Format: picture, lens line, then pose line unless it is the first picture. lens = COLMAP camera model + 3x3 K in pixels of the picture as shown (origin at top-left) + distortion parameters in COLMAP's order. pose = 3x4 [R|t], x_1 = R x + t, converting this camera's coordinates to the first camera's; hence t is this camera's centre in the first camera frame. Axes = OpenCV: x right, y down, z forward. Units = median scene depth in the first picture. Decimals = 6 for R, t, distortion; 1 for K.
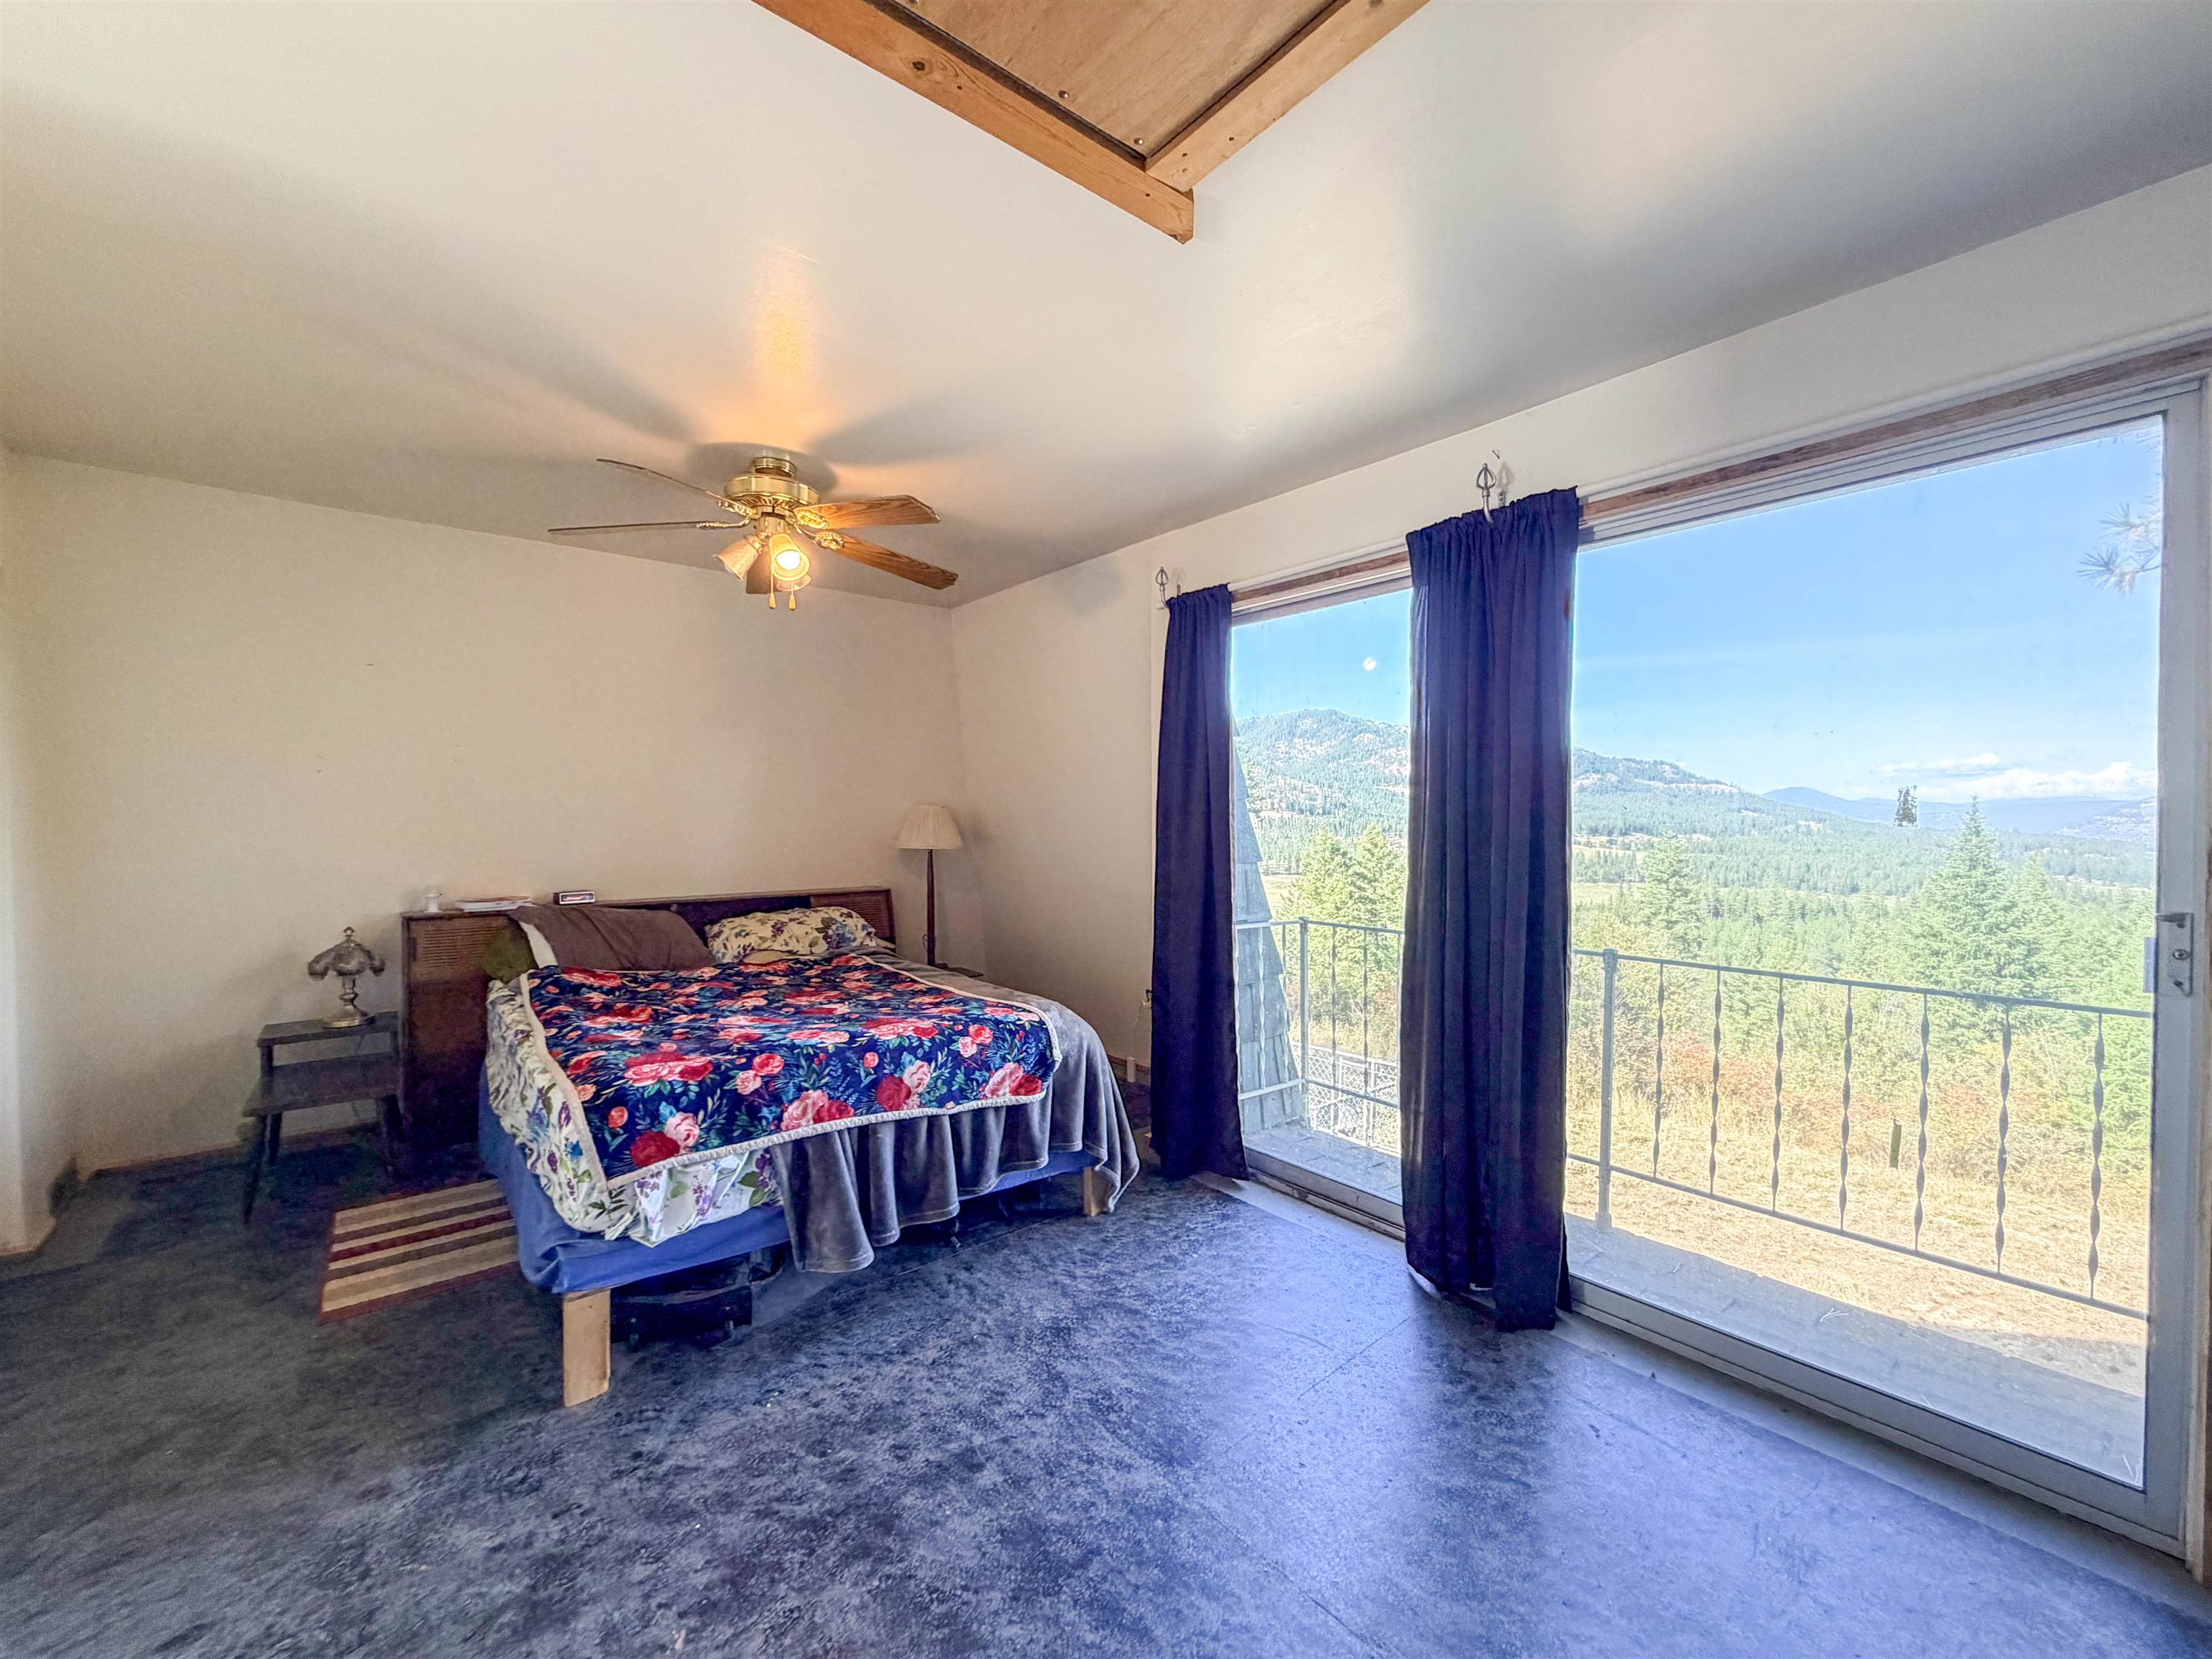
lens RADIAL K [[890.7, 0, 1096.7], [0, 890.7, 833.7], [0, 0, 1]] dist [0.001484, -0.000812]
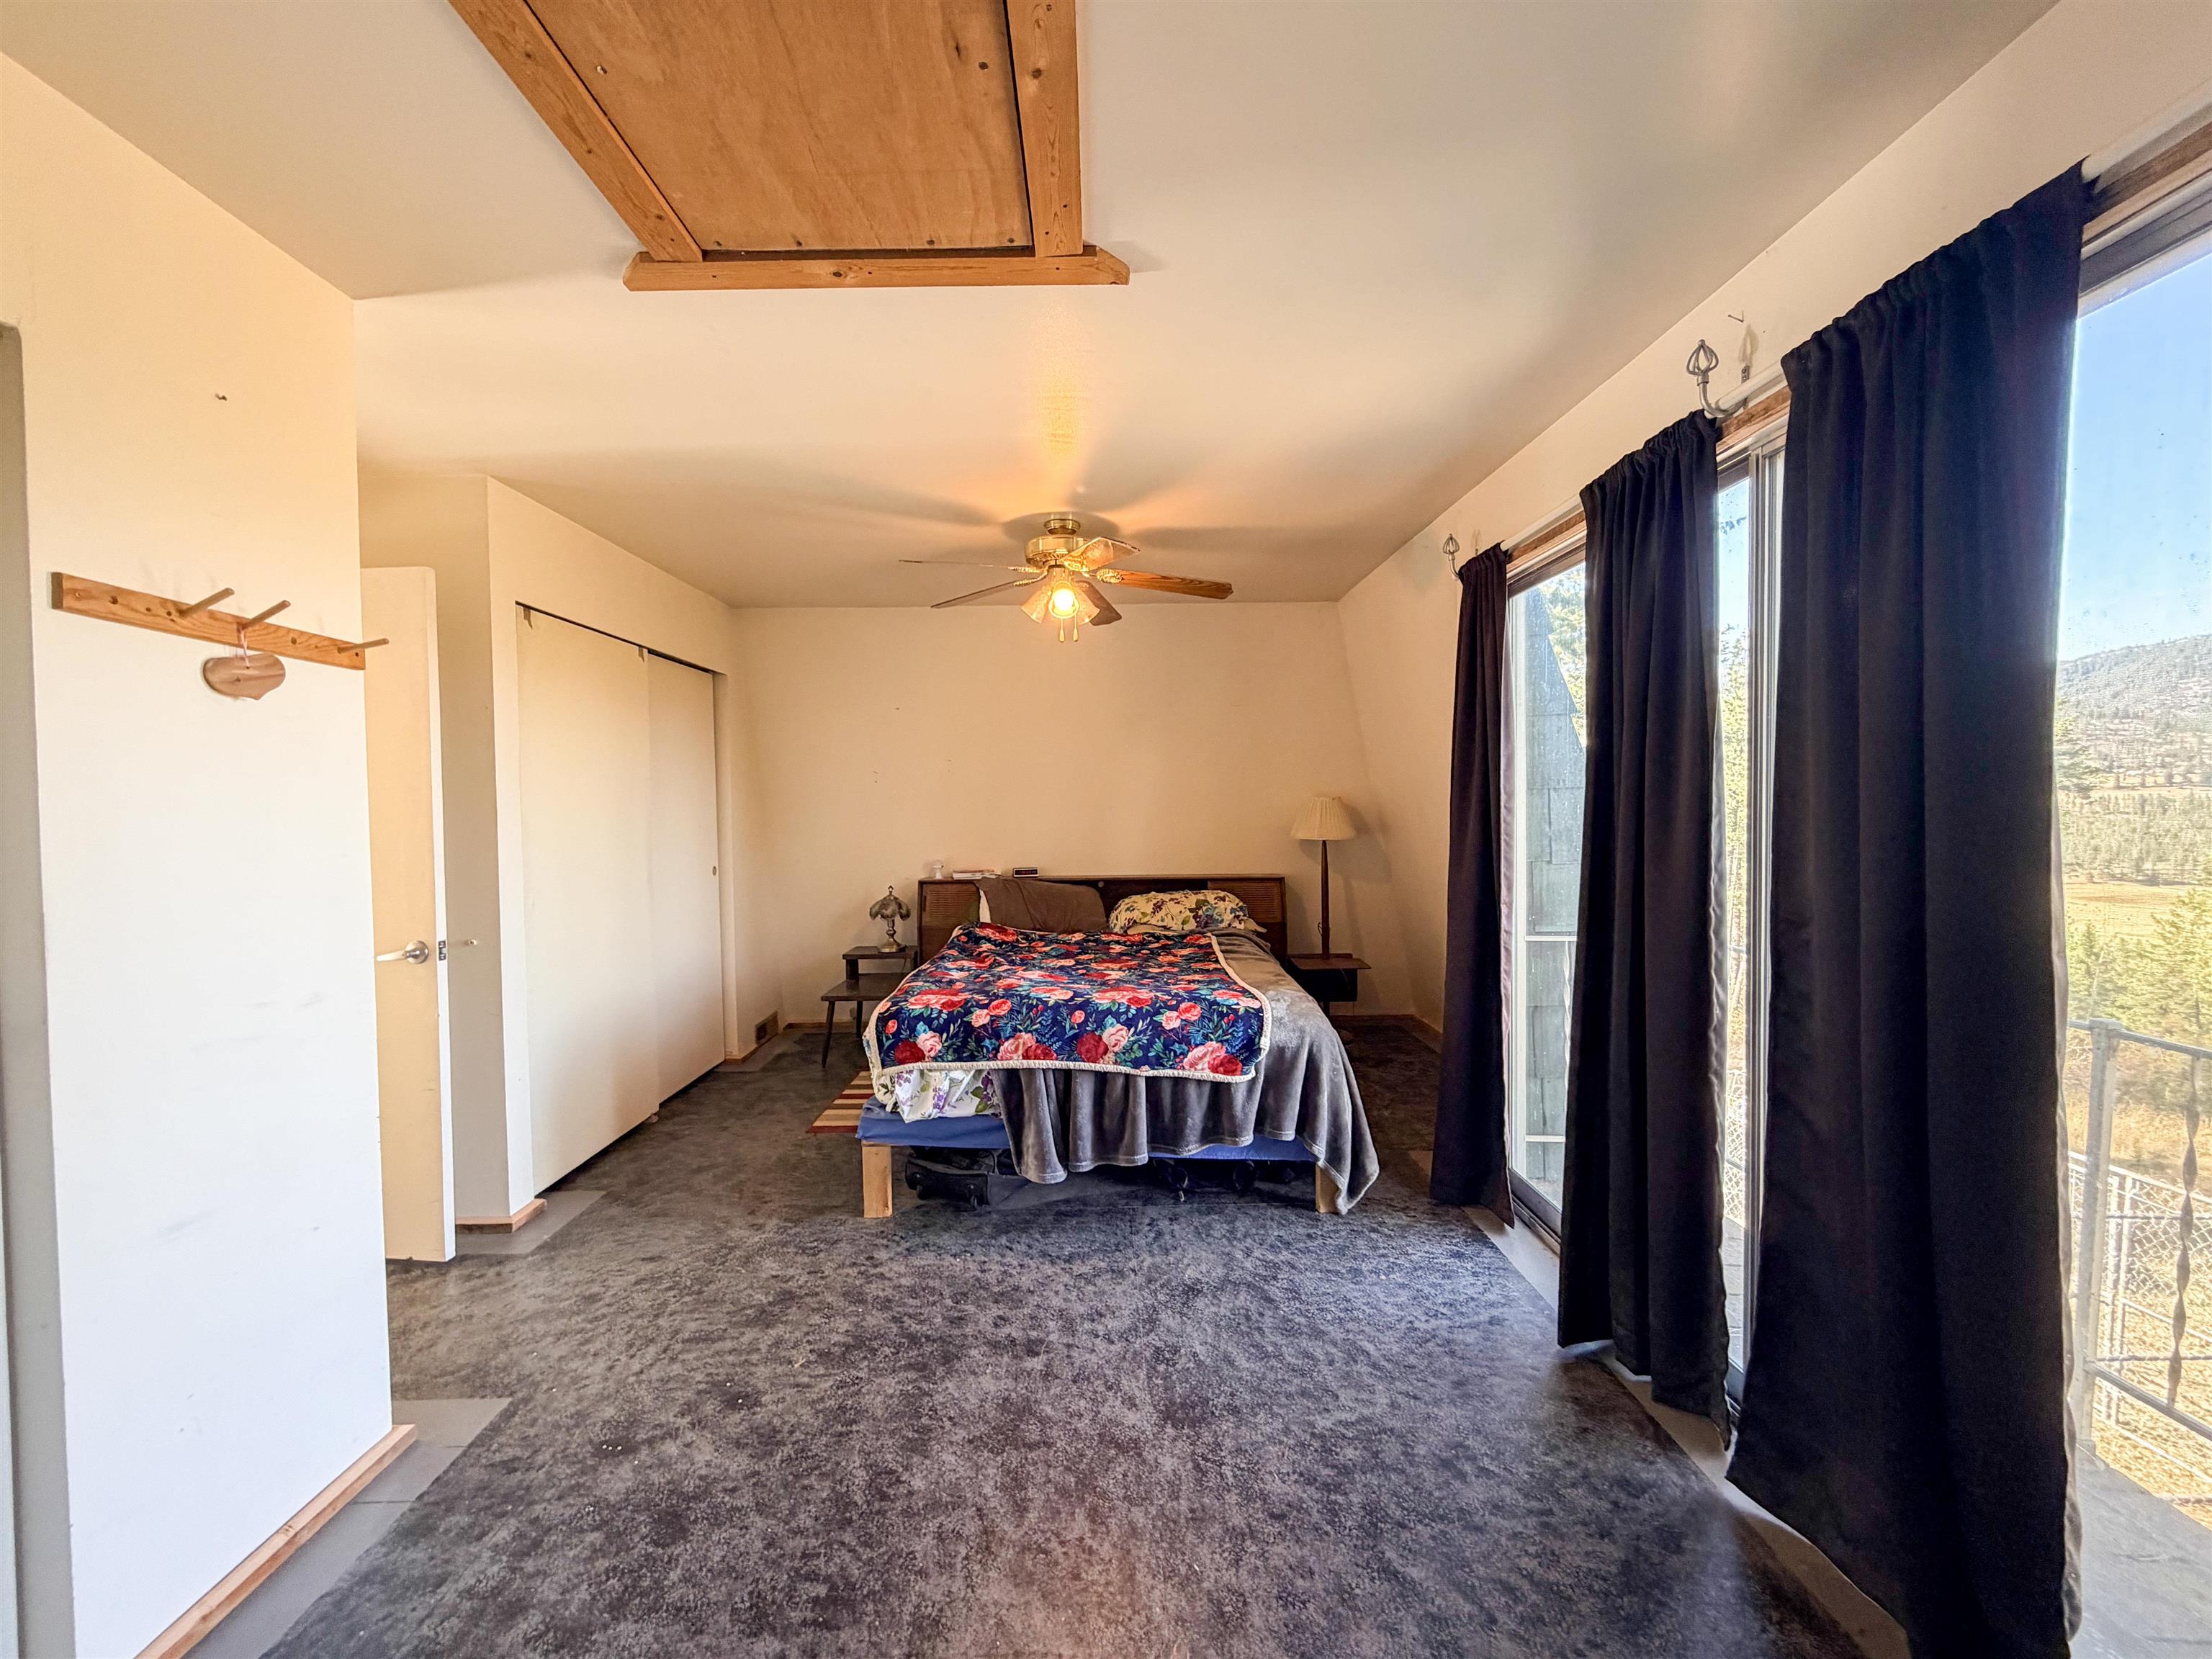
lens RADIAL K [[890.7, 0, 1102.2], [0, 890.7, 833.5], [0, 0, 1]] dist [0.001484, -0.000812]
pose [[0.775918, 0.012461, -0.630711, 0.529005], [-0.002116, 0.999851, 0.017150, -0.013135], [0.630830, -0.011973, 0.775829, 0.096790]]
